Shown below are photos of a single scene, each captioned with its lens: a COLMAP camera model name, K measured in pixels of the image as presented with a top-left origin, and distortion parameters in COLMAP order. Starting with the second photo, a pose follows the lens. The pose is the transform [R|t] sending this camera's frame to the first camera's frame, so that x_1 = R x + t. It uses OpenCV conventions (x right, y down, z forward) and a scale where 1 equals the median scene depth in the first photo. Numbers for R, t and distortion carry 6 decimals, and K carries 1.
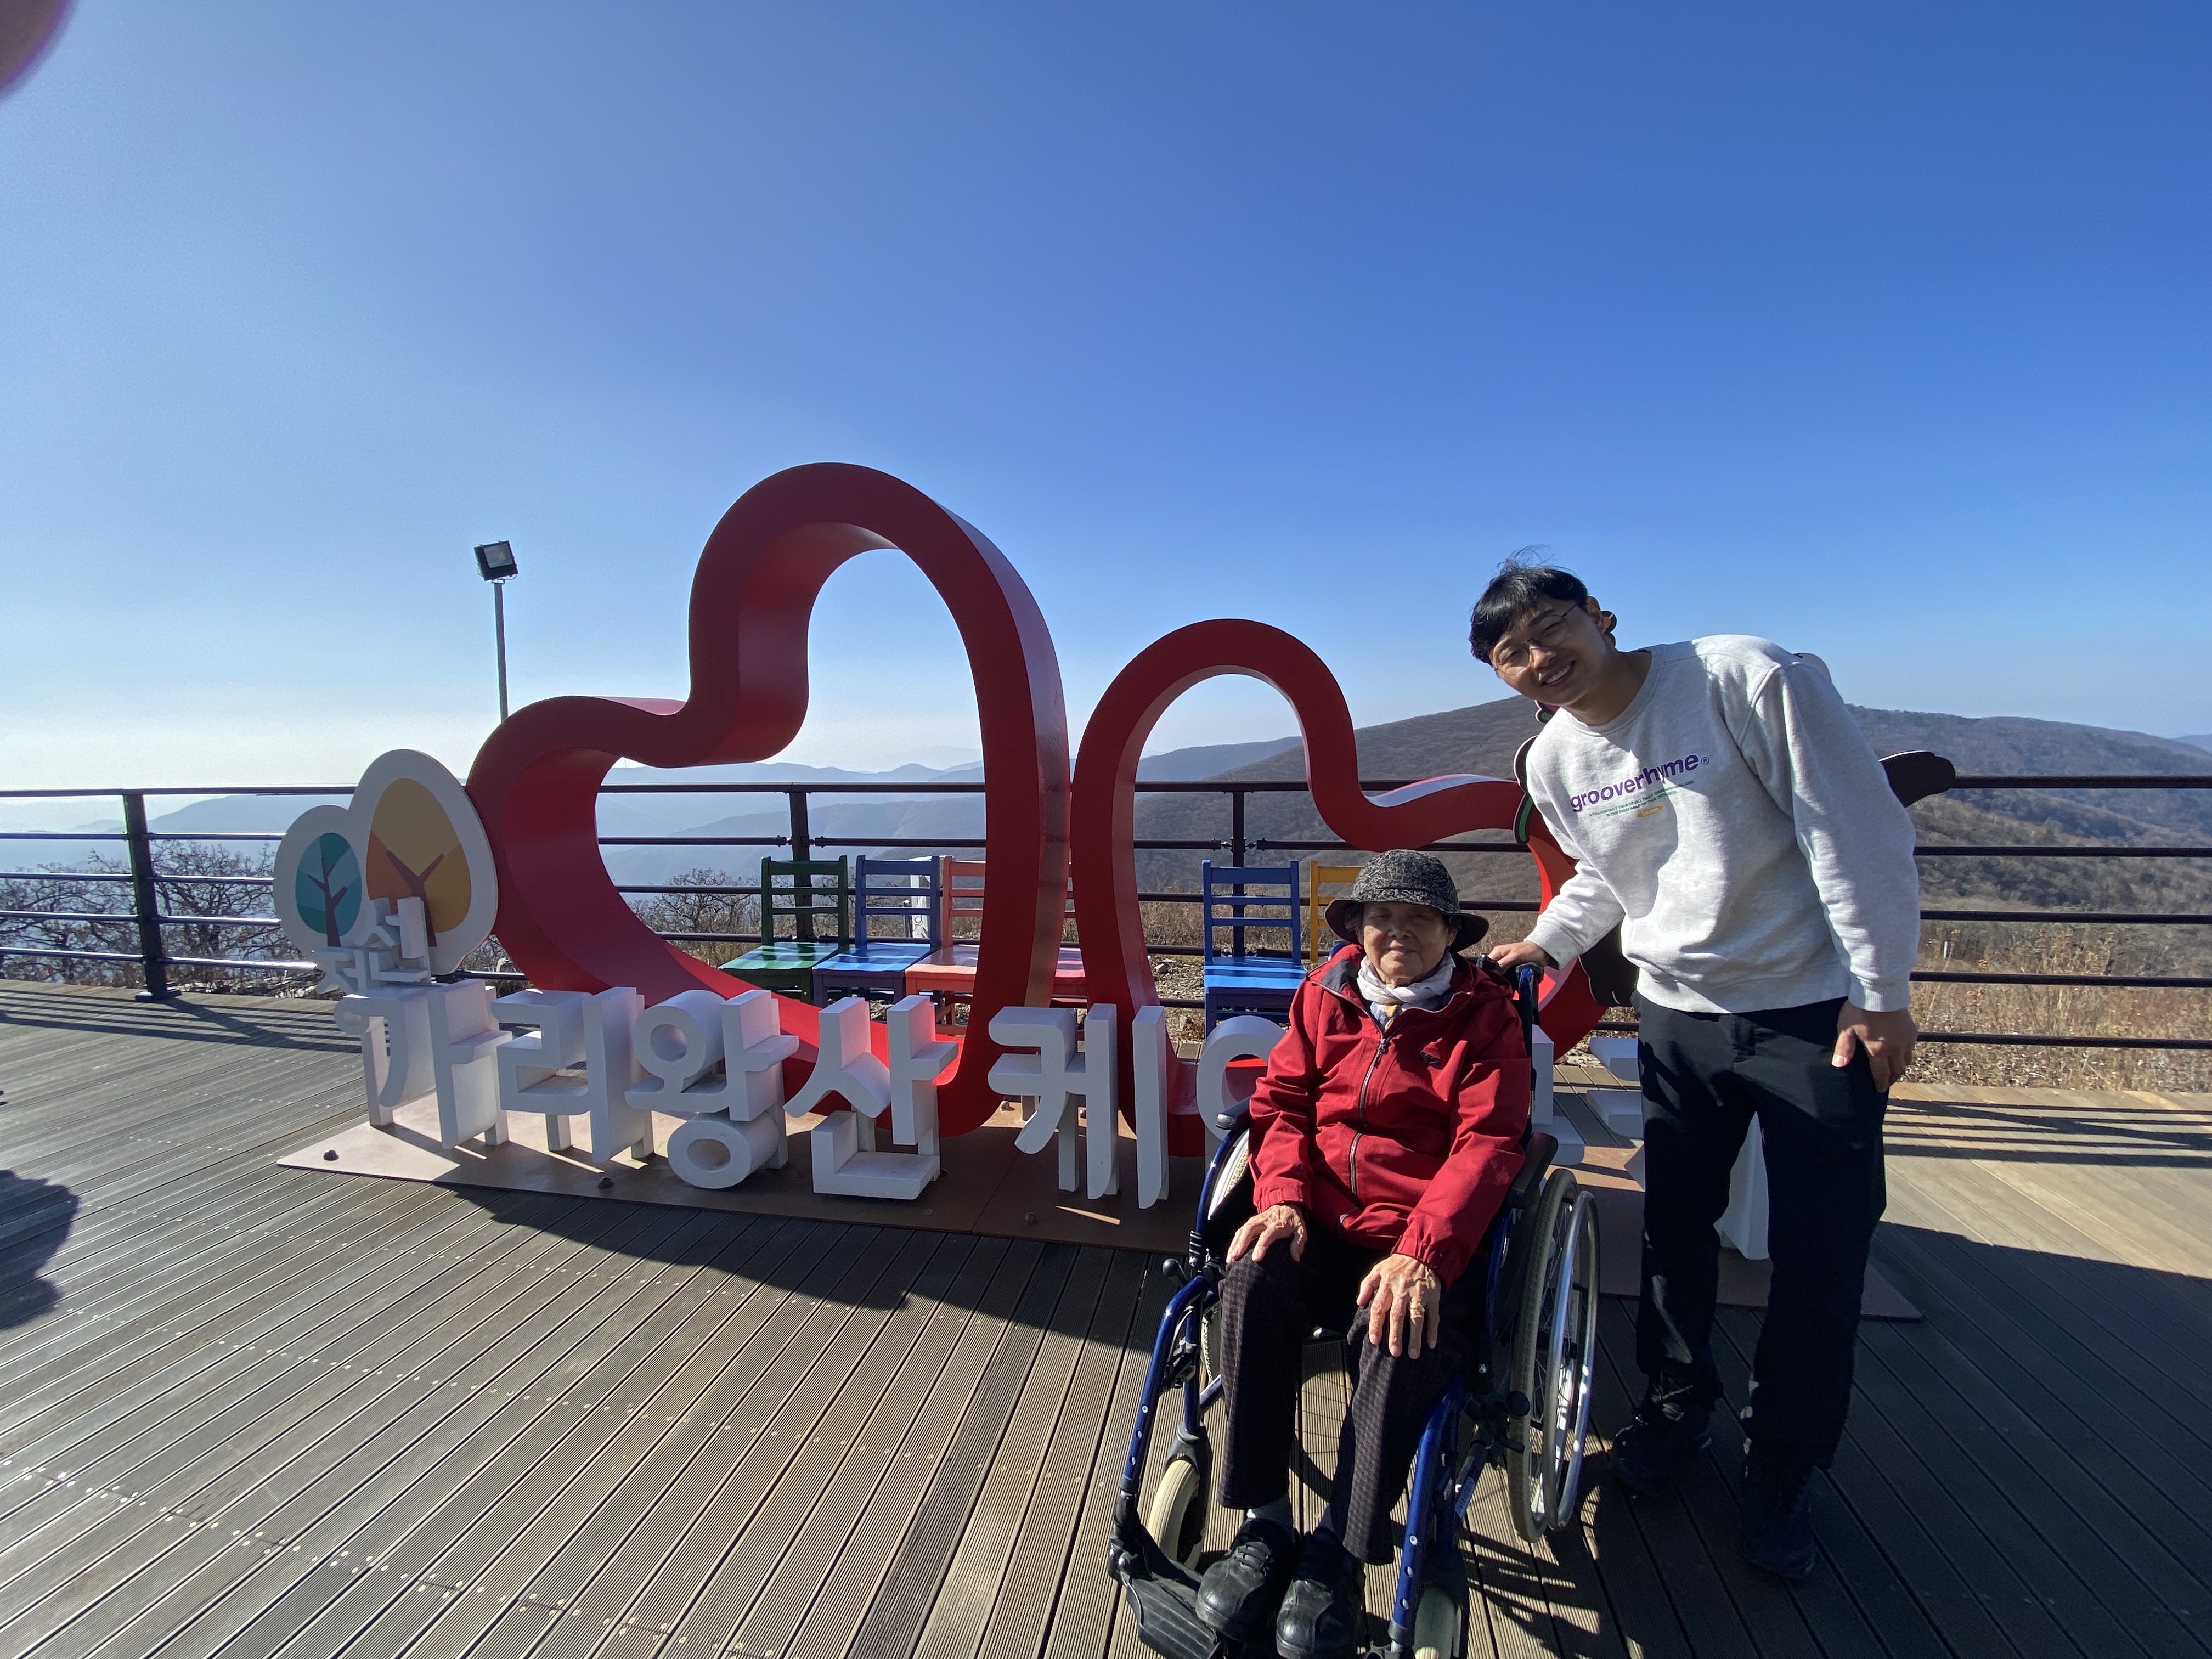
lens RADIAL K [[892.7, 0, 1117.1], [0, 892.7, 830.9], [0, 0, 1]] dist [-0.005334, -0.009661]
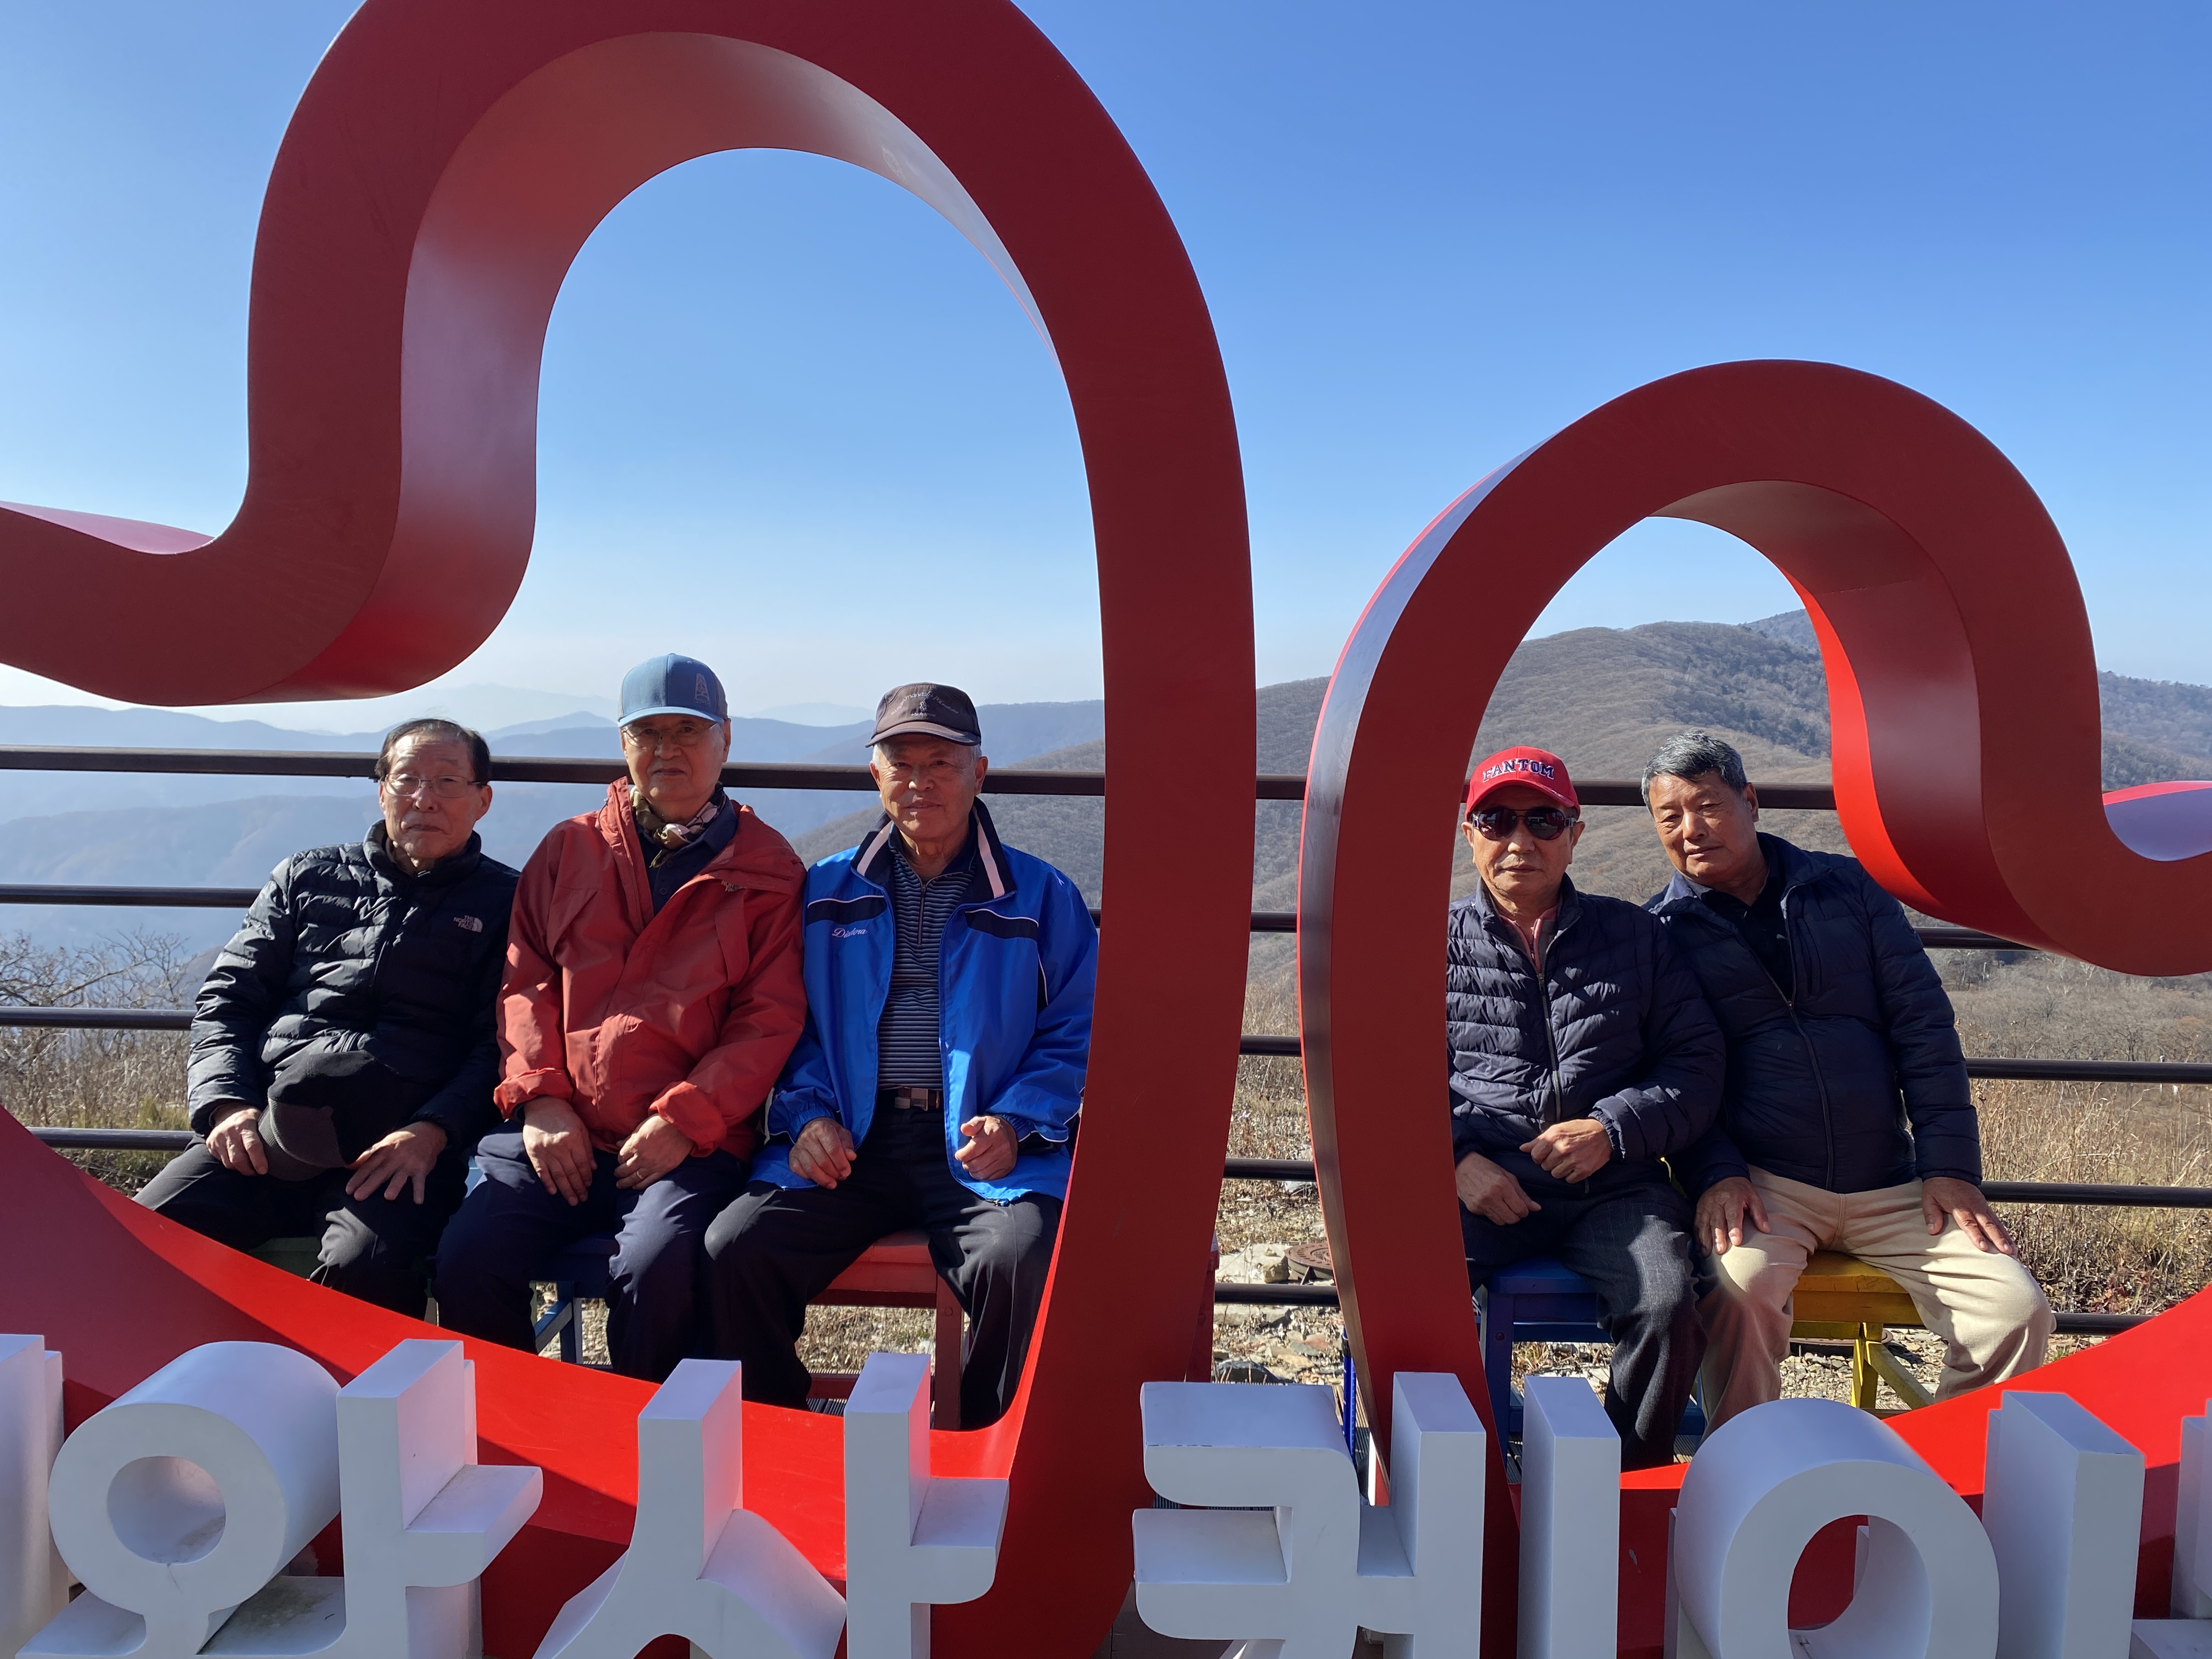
lens RADIAL K [[1703.4, 0, 1104.8], [0, 1703.4, 841.8], [0, 0, 1]] dist [-0.051066, 0.051039]
pose [[0.986751, 0.019561, 0.161057, -0.235229], [-0.017555, 0.999750, -0.013870, -0.014387], [-0.161288, 0.010858, 0.986848, 0.276389]]
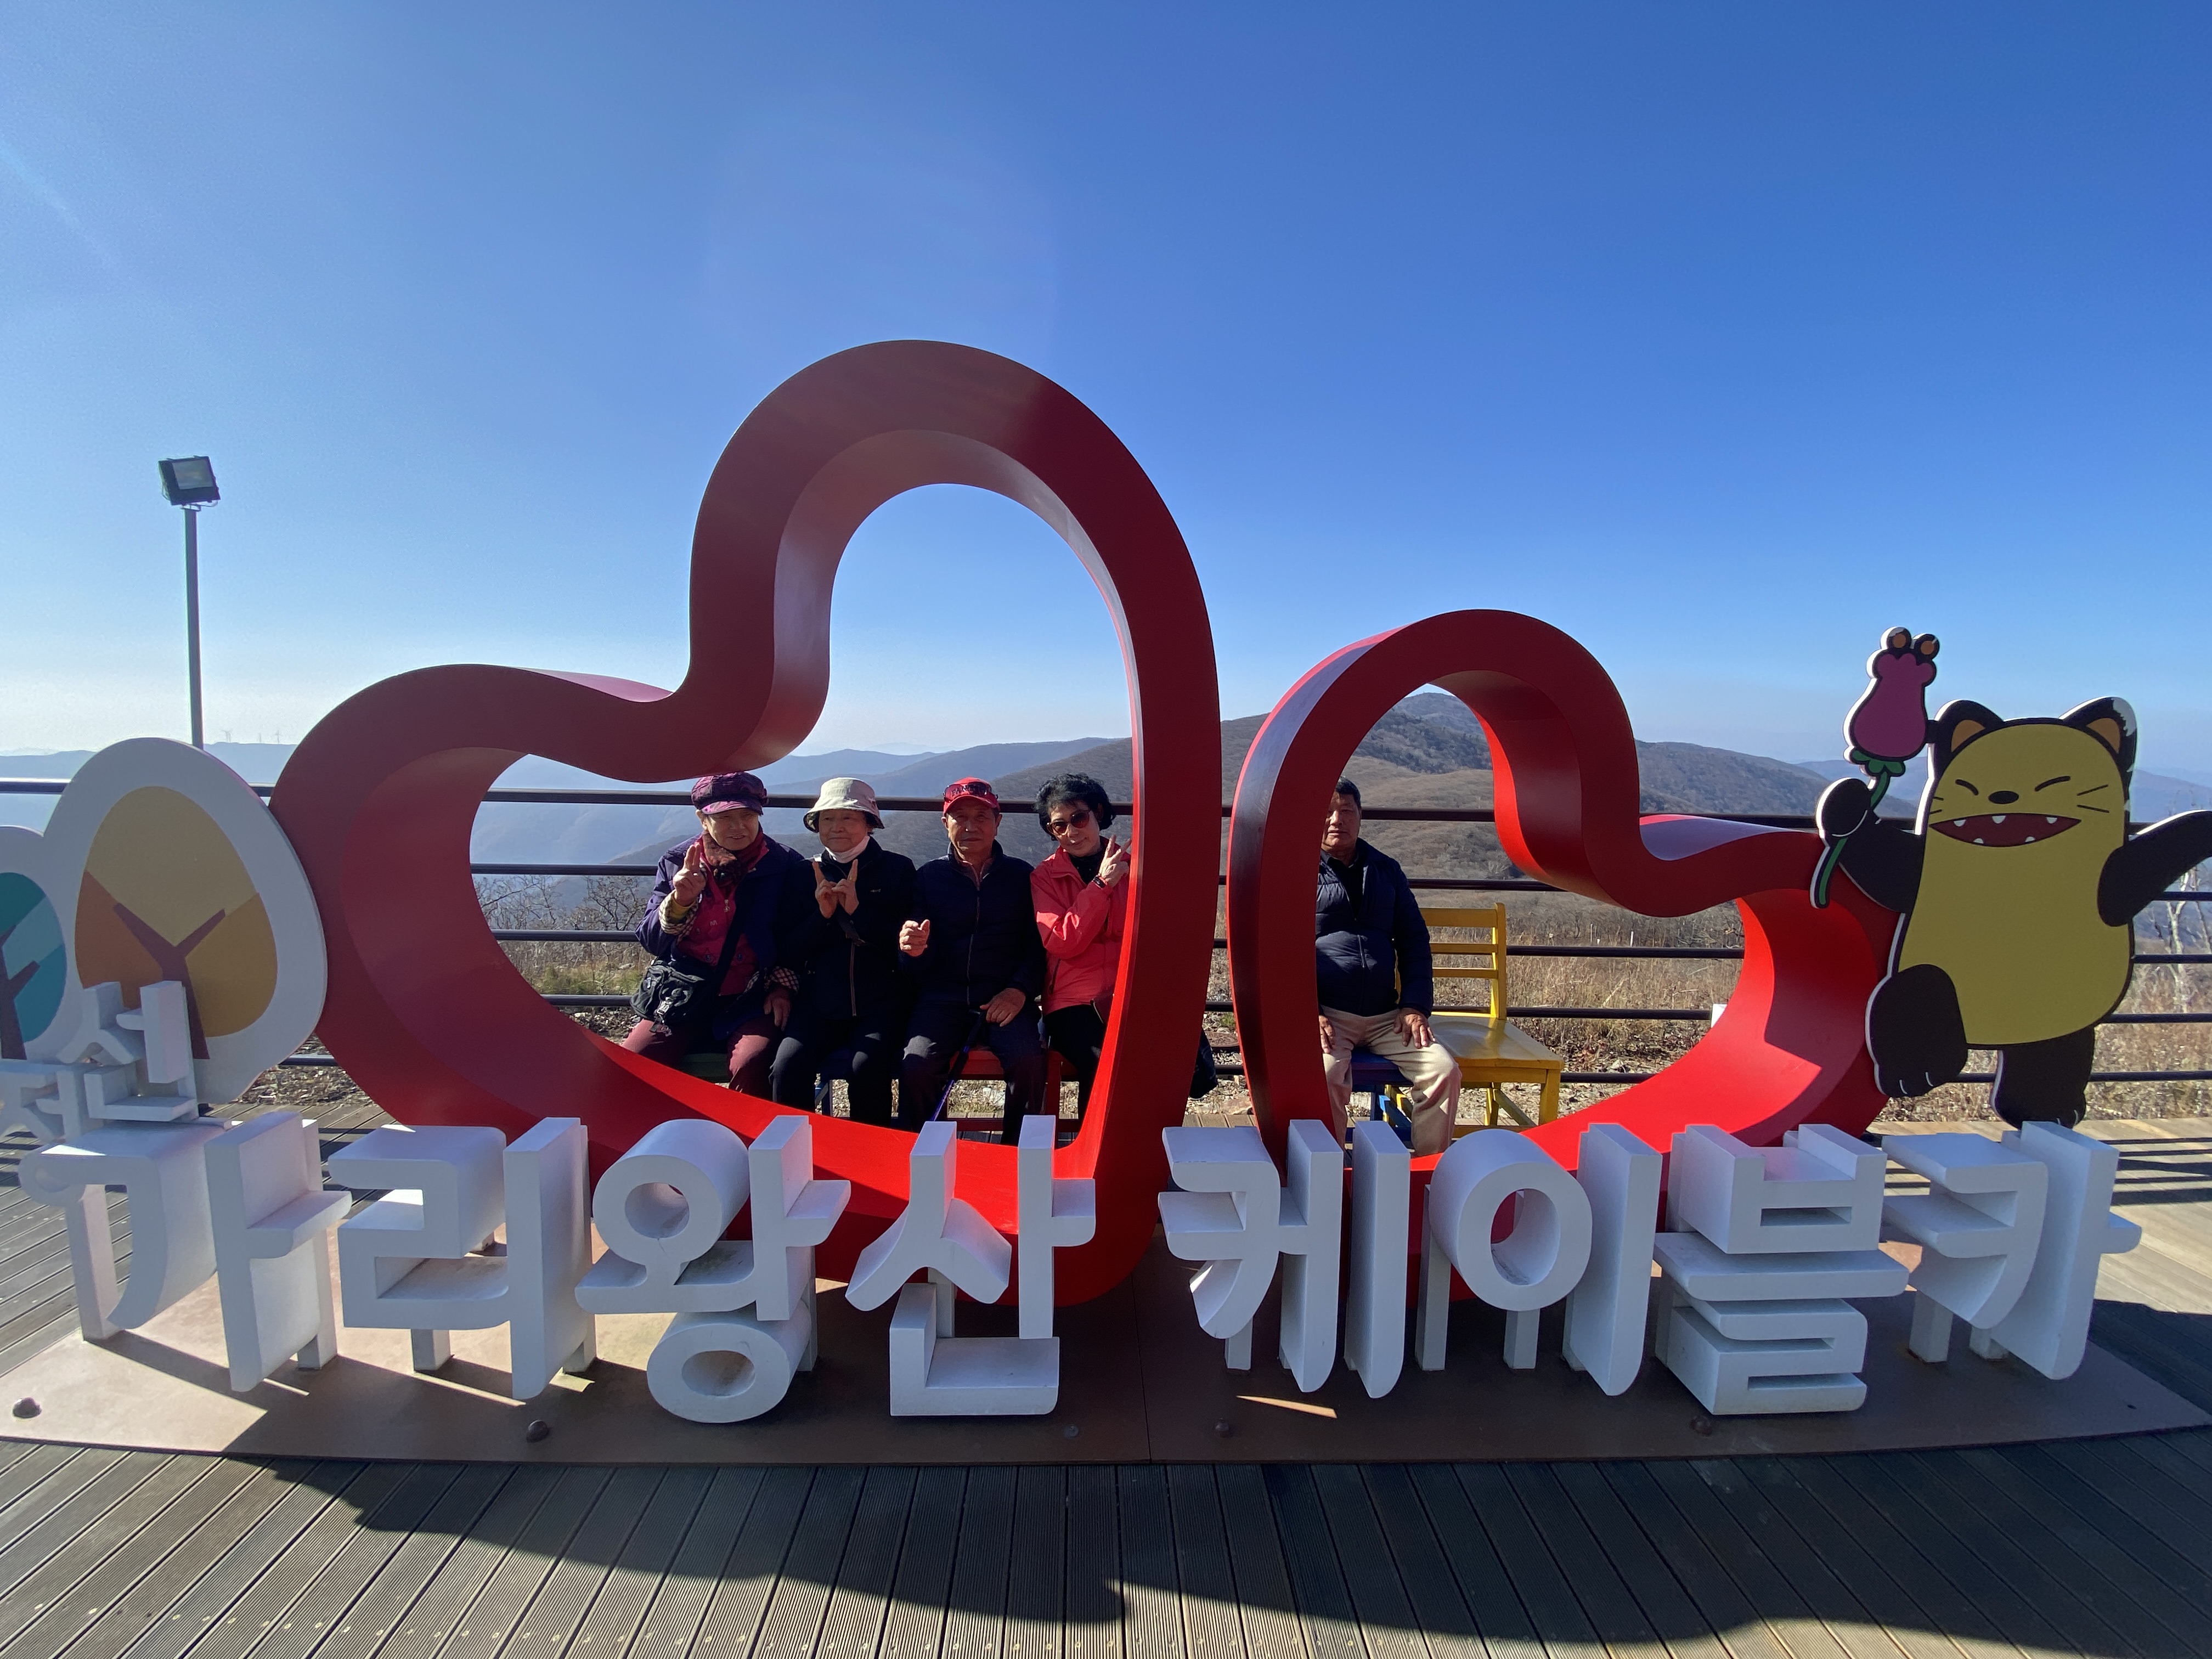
lens RADIAL K [[892.7, 0, 1105.5], [0, 892.7, 831.1], [0, 0, 1]] dist [-0.005334, -0.009661]
pose [[0.975202, 0.013567, 0.220902, -0.303635], [-0.014384, 0.999894, 0.002093, -0.039388], [-0.220850, -0.005219, 0.975294, 0.275061]]
